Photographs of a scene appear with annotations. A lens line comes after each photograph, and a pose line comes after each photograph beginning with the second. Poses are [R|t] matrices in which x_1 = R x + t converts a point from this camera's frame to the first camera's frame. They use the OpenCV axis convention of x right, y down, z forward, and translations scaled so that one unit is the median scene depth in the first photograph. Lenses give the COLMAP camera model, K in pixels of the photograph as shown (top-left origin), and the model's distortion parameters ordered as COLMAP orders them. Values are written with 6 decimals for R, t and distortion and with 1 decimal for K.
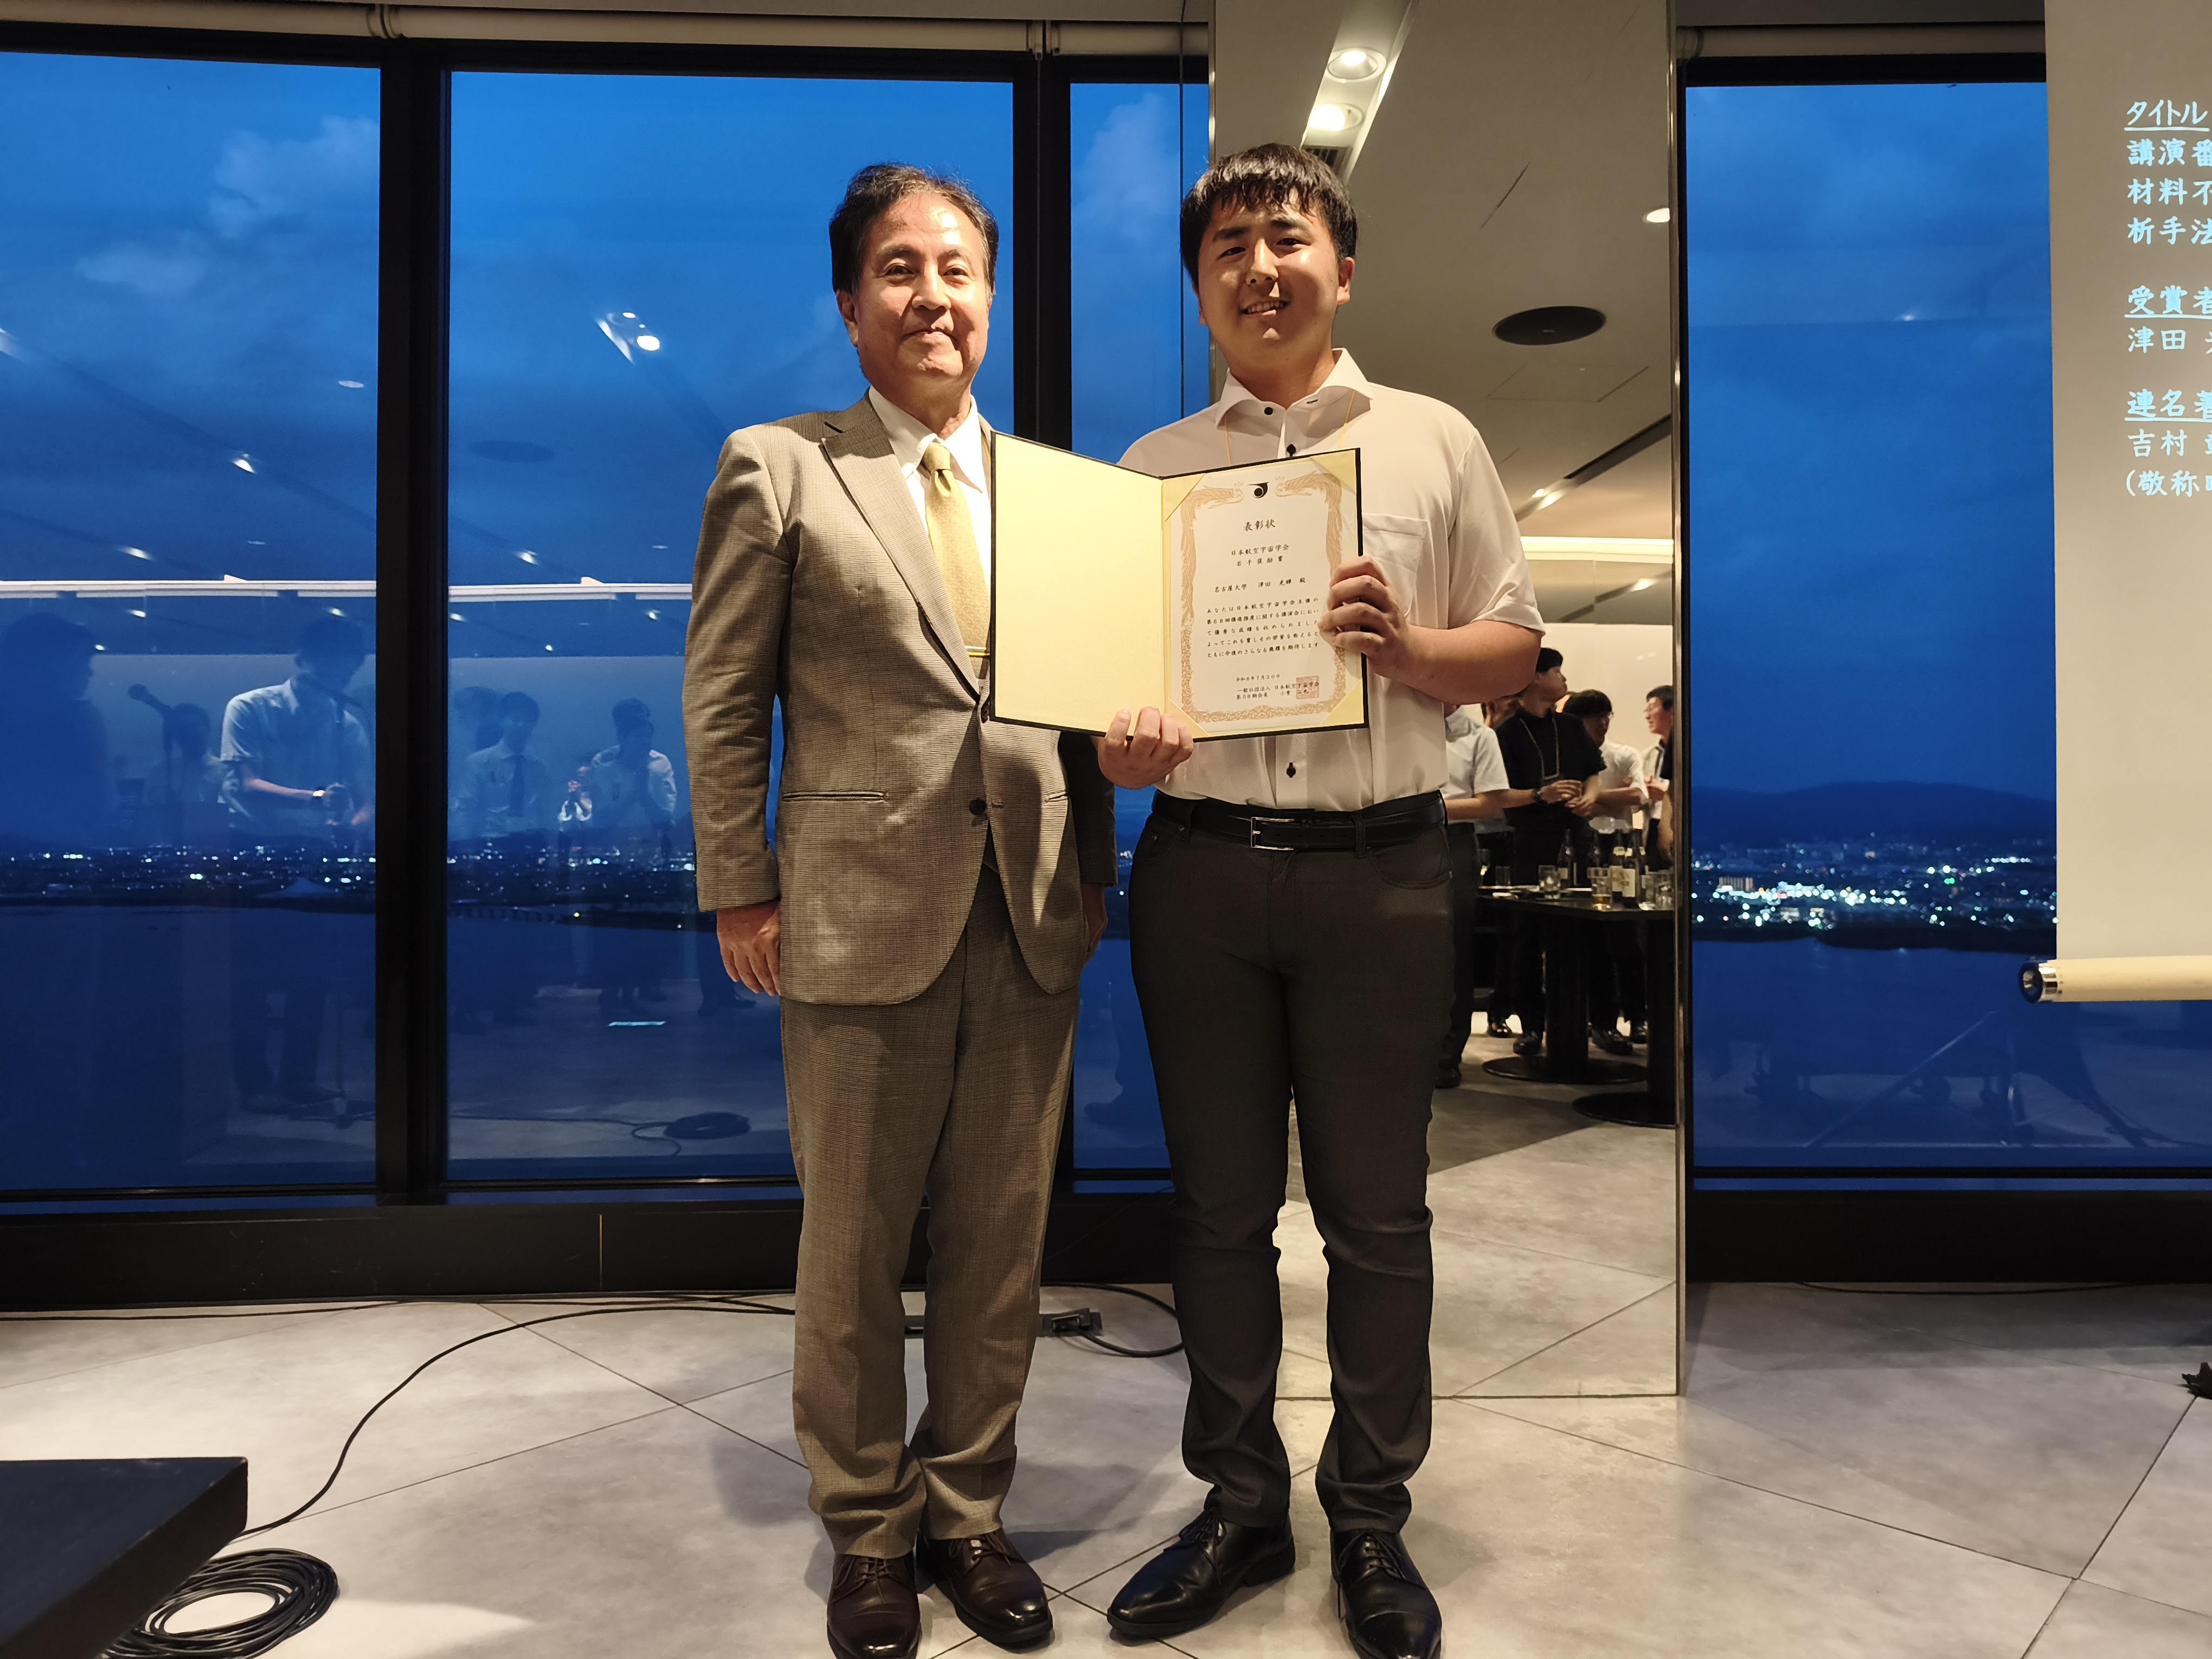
lens RADIAL K [[1507.0, 0, 1088.0], [0, 1507.0, 813.6], [0, 0, 1]] dist [-0.014247, 0.000795]
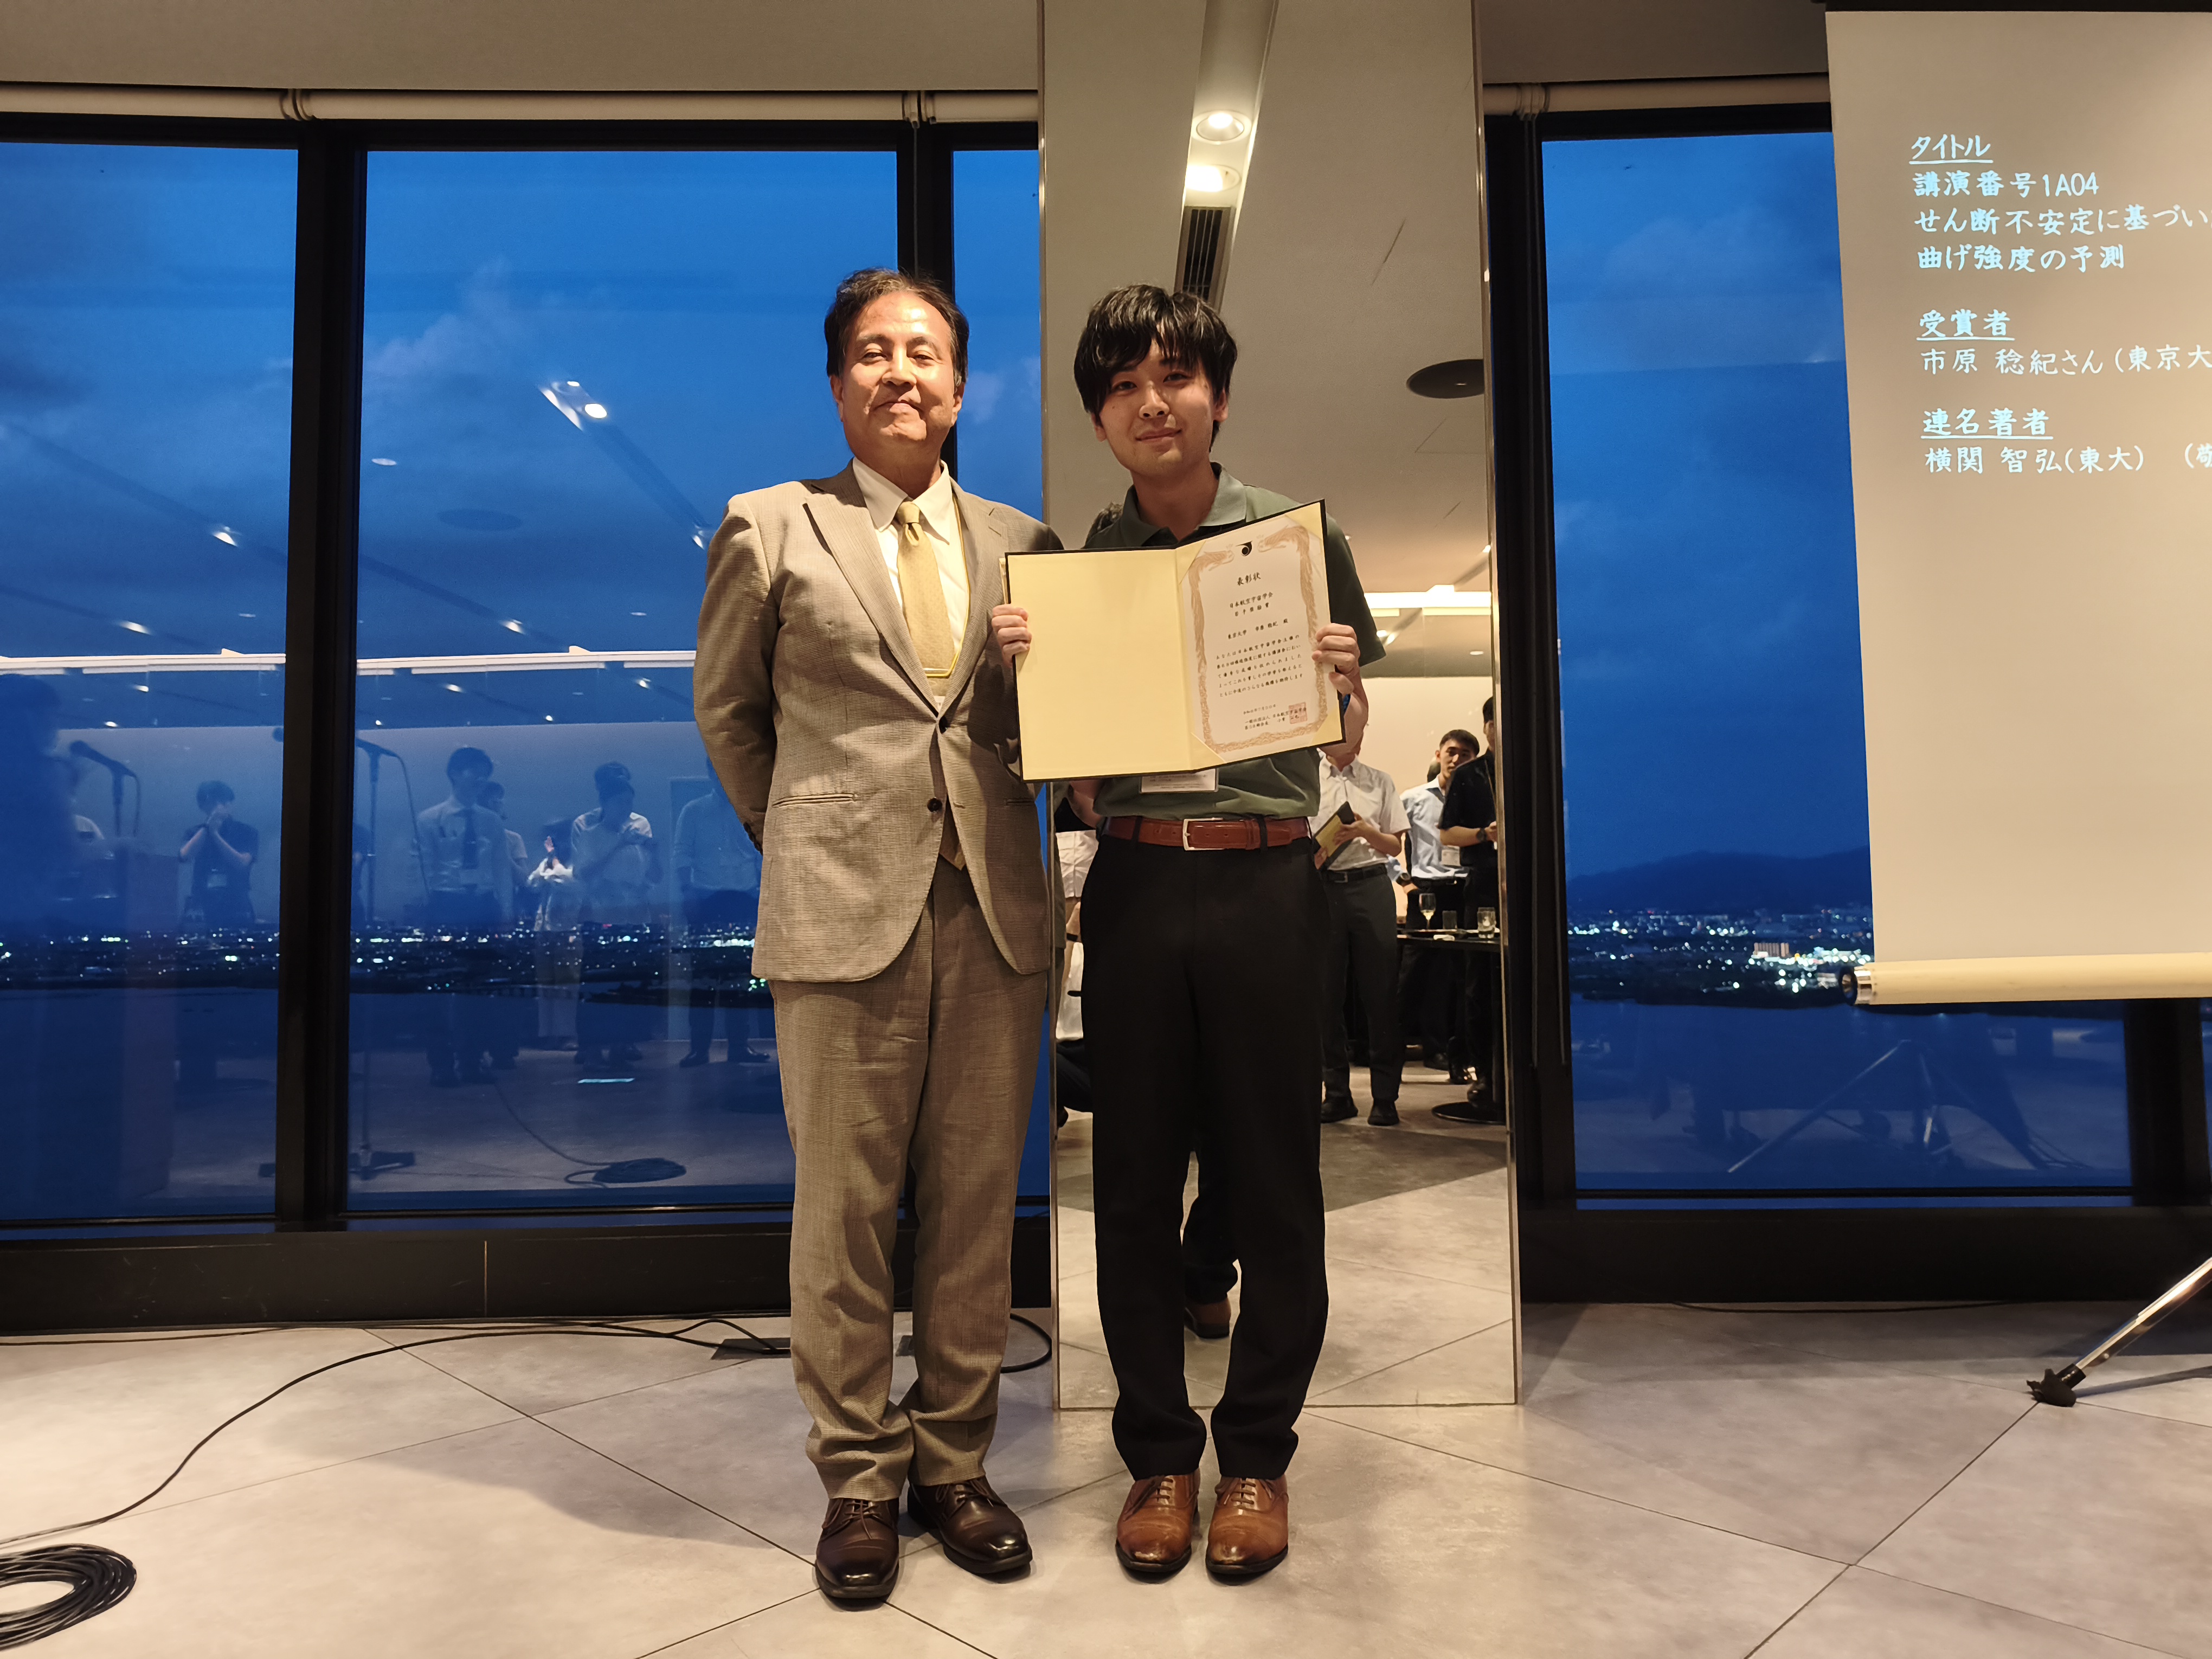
lens RADIAL K [[1507.0, 0, 1093.7], [0, 1507.0, 808.3], [0, 0, 1]] dist [-0.014247, 0.000795]
pose [[0.999769, -0.012352, -0.017610, 0.105635], [0.011407, 0.998540, -0.052794, 0.031181], [0.018236, 0.052581, 0.998450, -0.023892]]
